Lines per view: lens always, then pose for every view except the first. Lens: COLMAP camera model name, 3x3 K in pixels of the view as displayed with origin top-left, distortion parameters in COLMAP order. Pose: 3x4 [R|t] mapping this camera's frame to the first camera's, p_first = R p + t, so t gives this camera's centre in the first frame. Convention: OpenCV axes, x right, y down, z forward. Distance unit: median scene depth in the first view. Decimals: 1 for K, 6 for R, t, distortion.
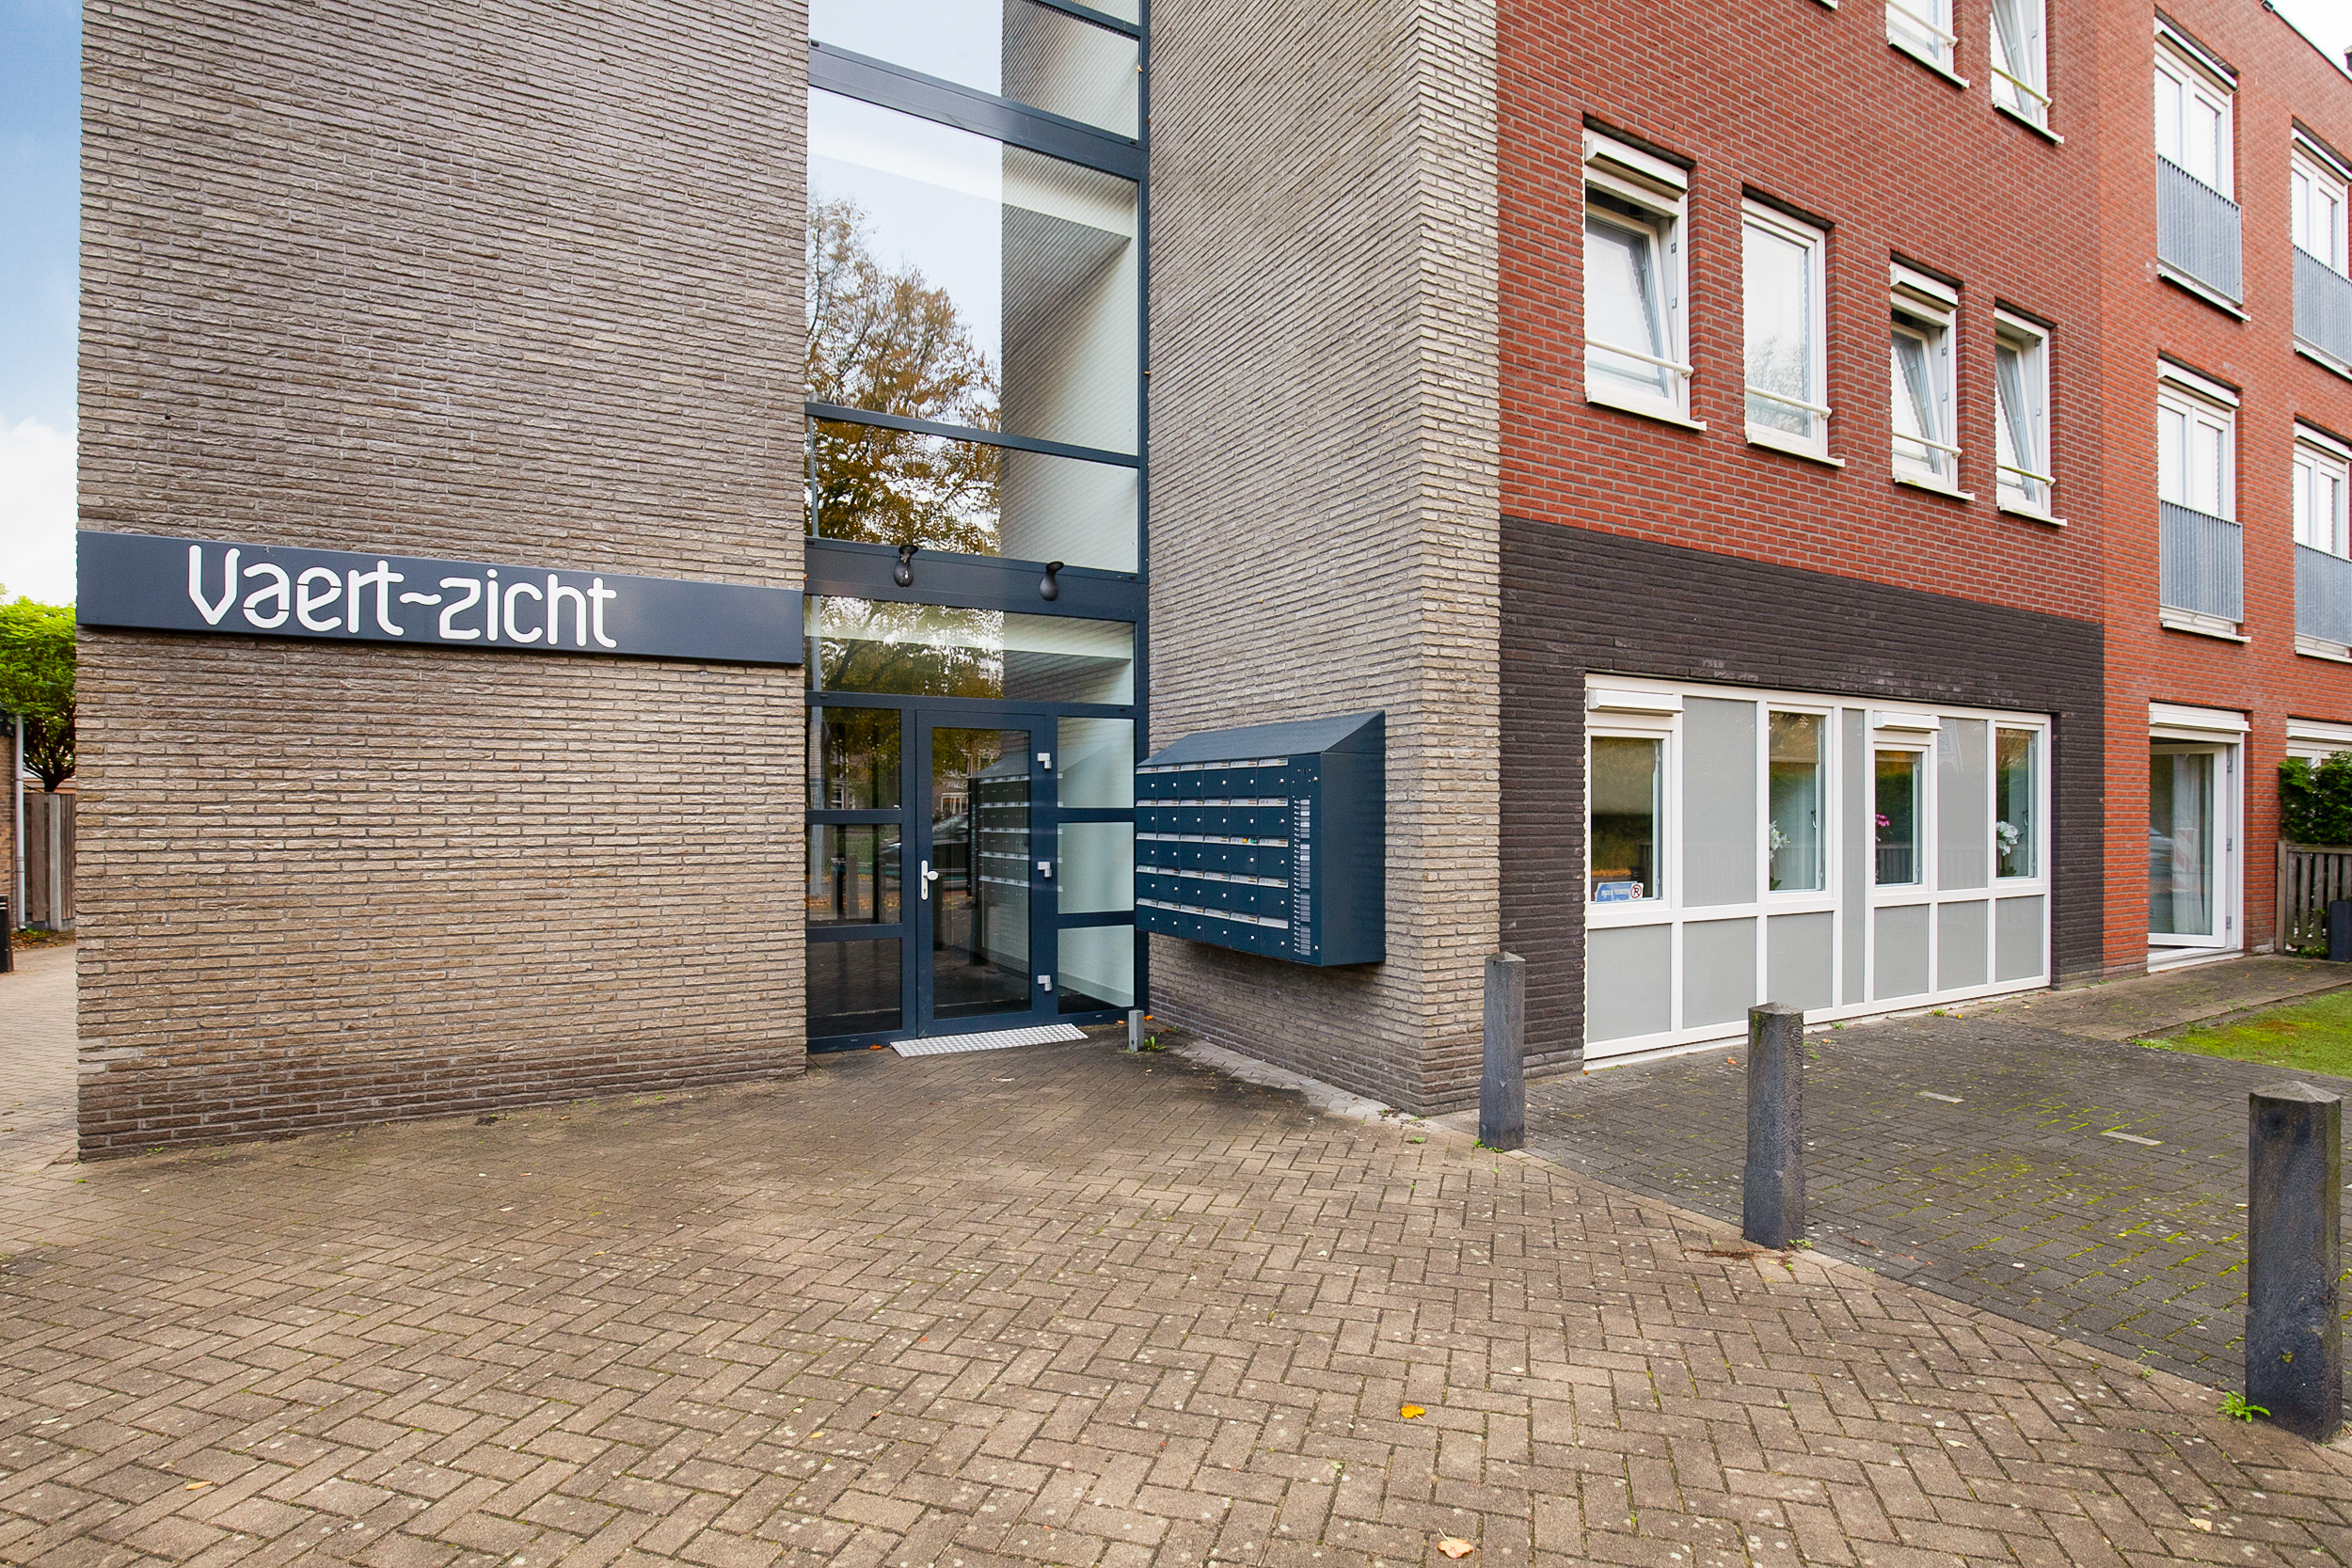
lens RADIAL K [[1138.6, 0, 1217.2], [0, 1138.6, 813.8], [0, 0, 1]] dist [-0.028374, 0.002535]
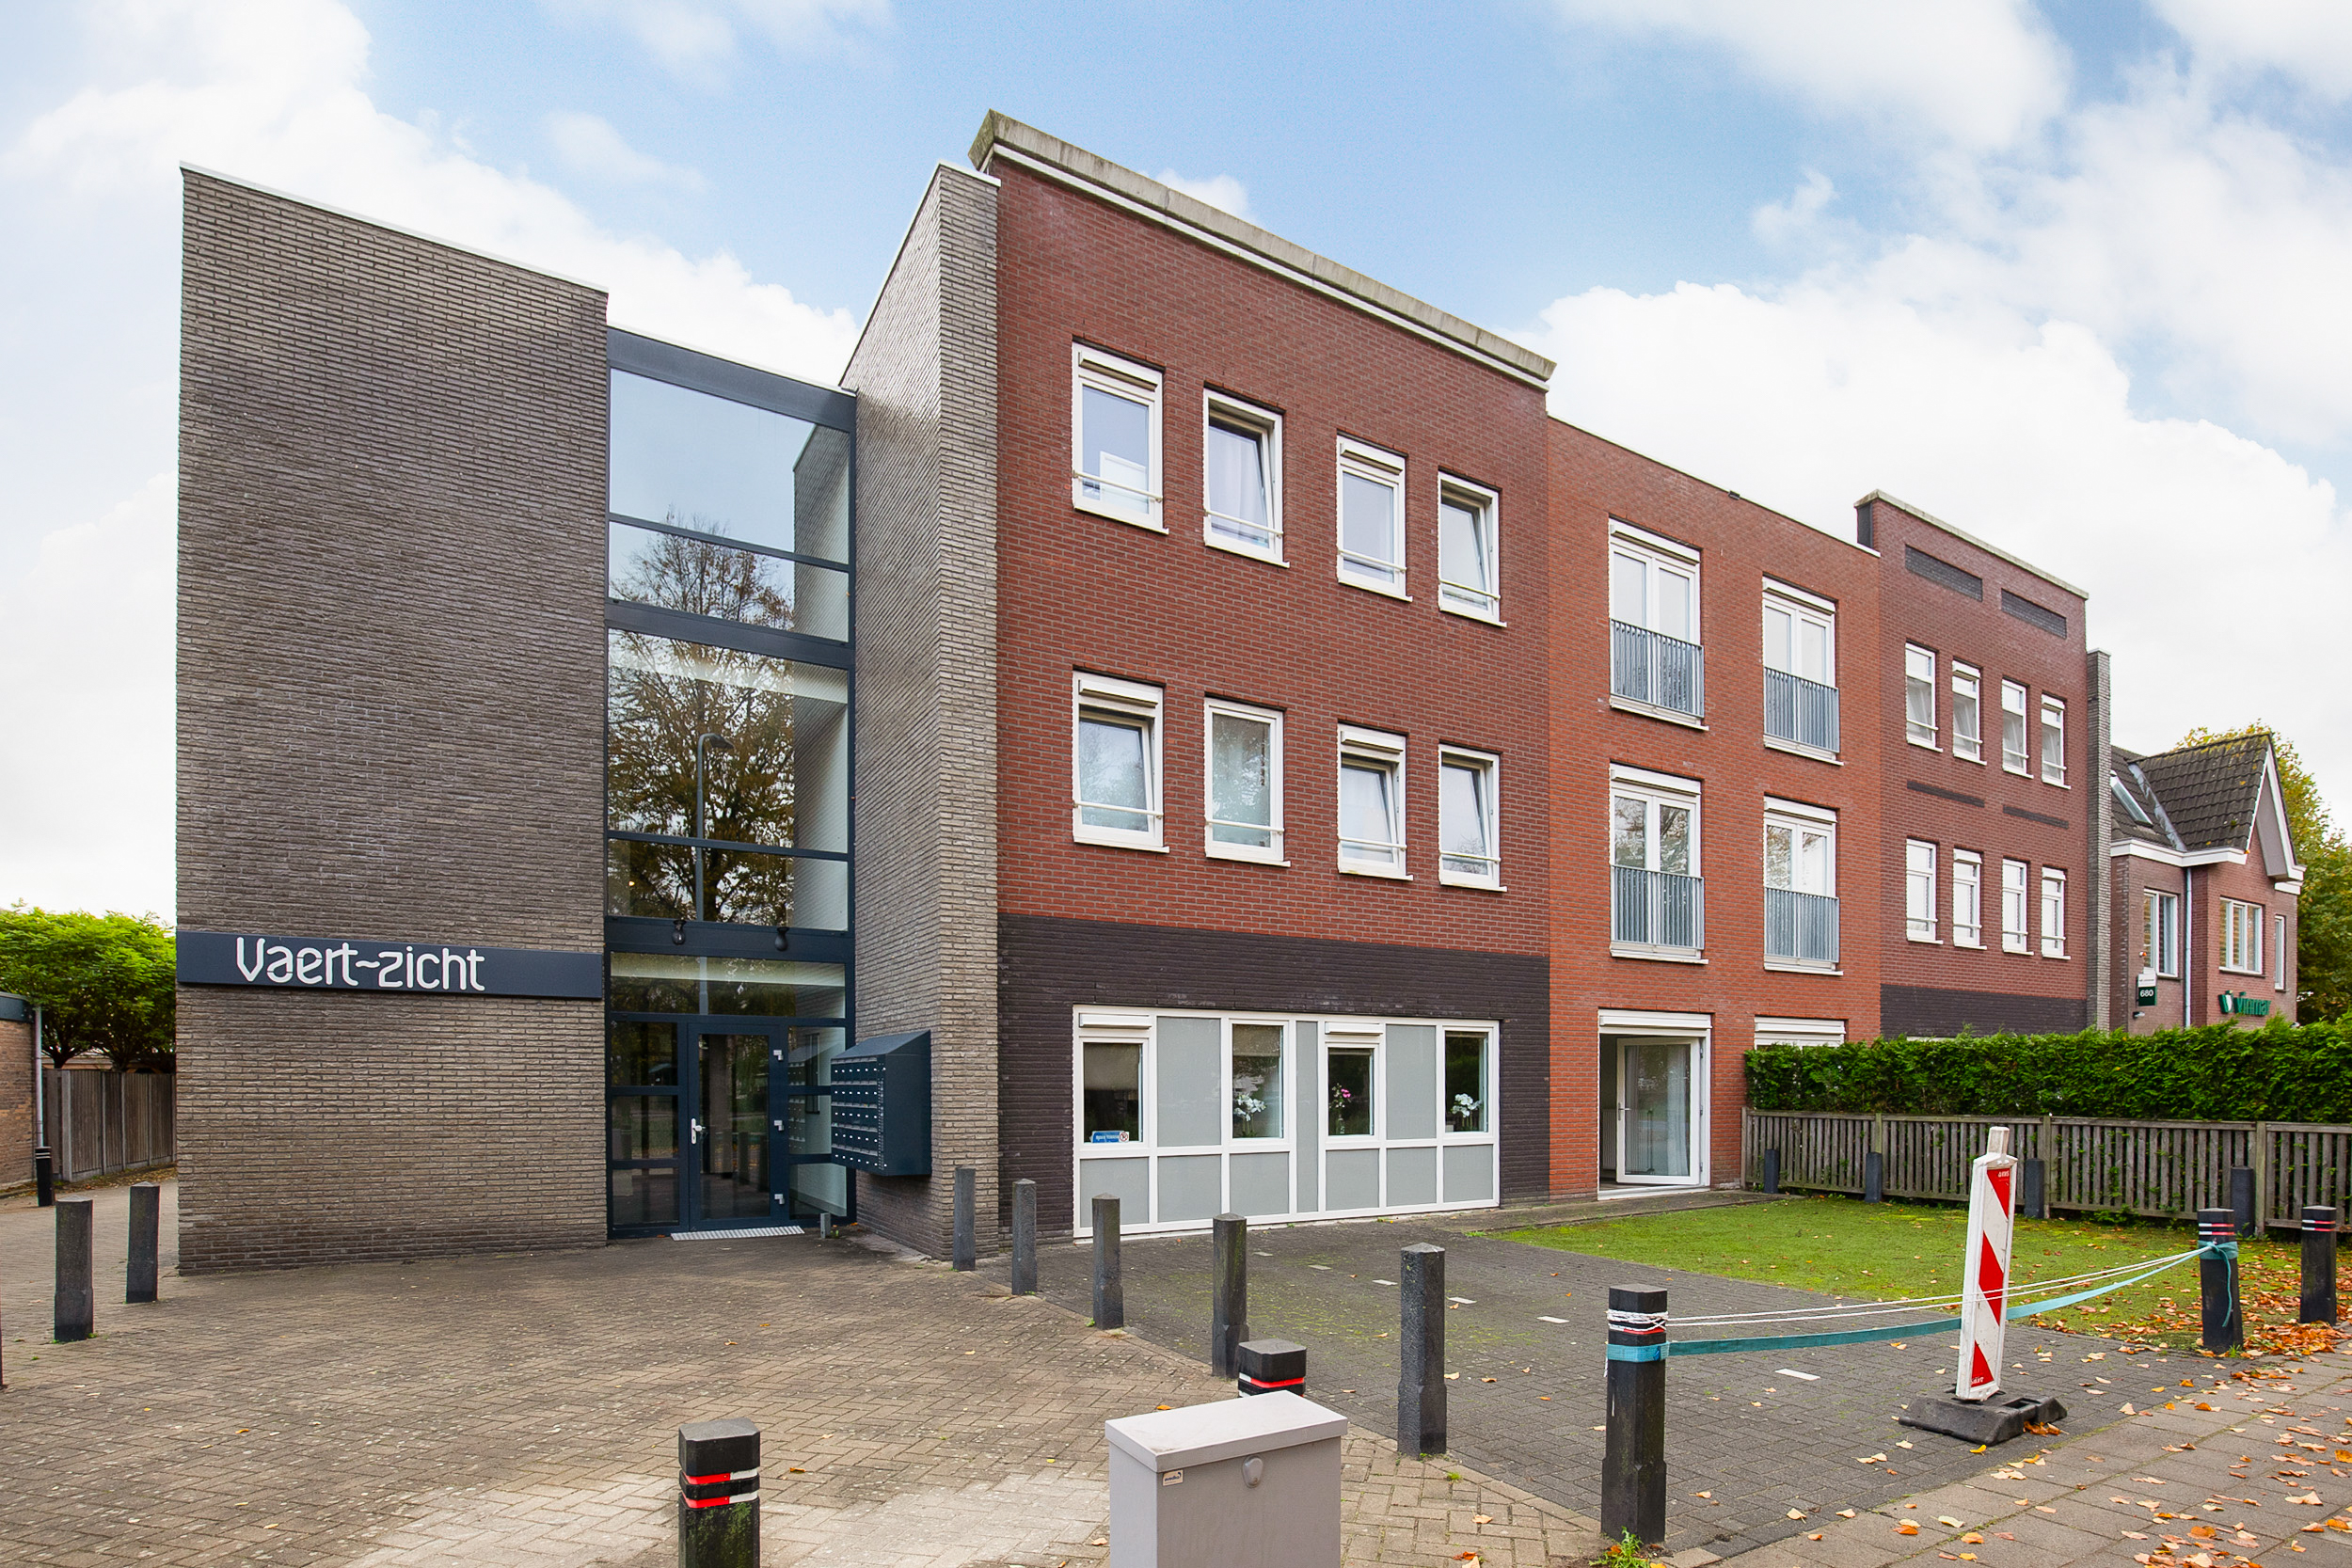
lens RADIAL K [[1145.2, 0, 1232.1], [0, 1145.2, 1089.5], [0, 0, 1]] dist [-0.024822, -0.002207]
pose [[0.999662, 0.003490, 0.025774, 0.502644], [-0.003698, 0.999961, 0.007999, -0.013384], [-0.025745, -0.008092, 0.999636, -0.673030]]
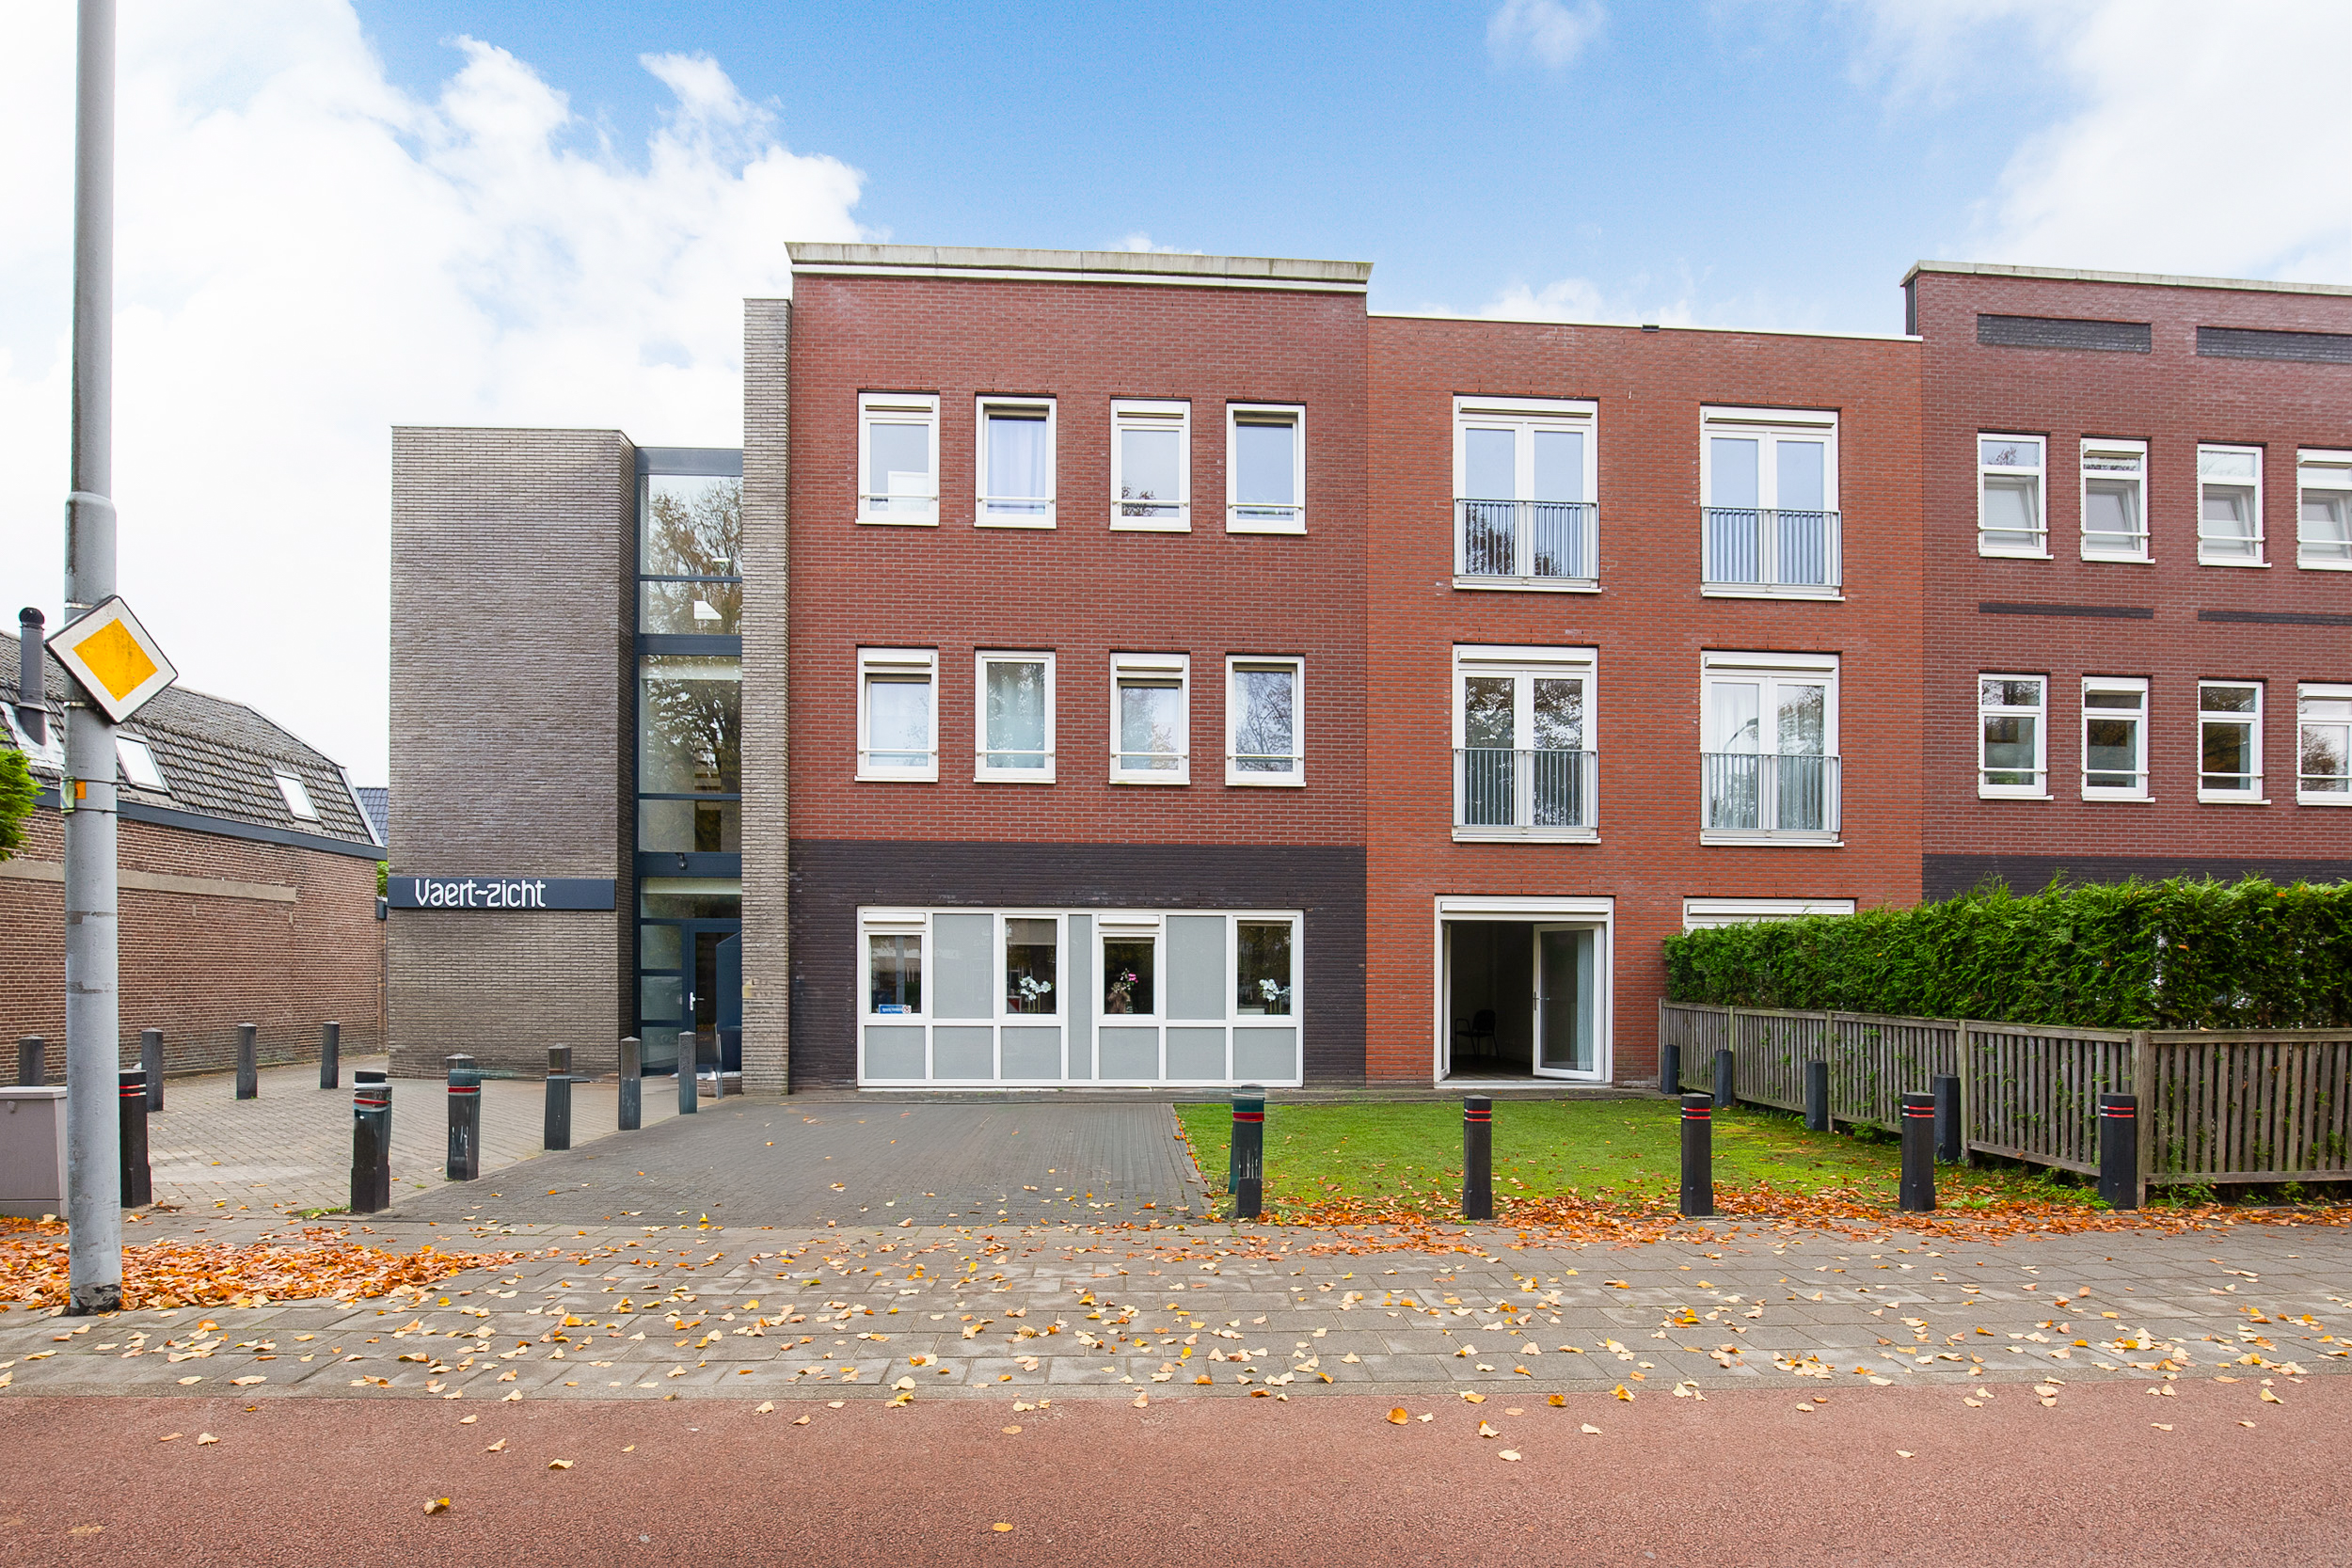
lens RADIAL K [[1127.7, 0, 1167.8], [0, 1127.7, 974.3], [0, 0, 1]] dist [-0.024725, 0.001886]
pose [[0.897919, 0.007960, -0.440088, 1.759499], [-0.006951, 0.999968, 0.003905, -0.007557], [0.440105, -0.000448, 0.897946, -0.645298]]
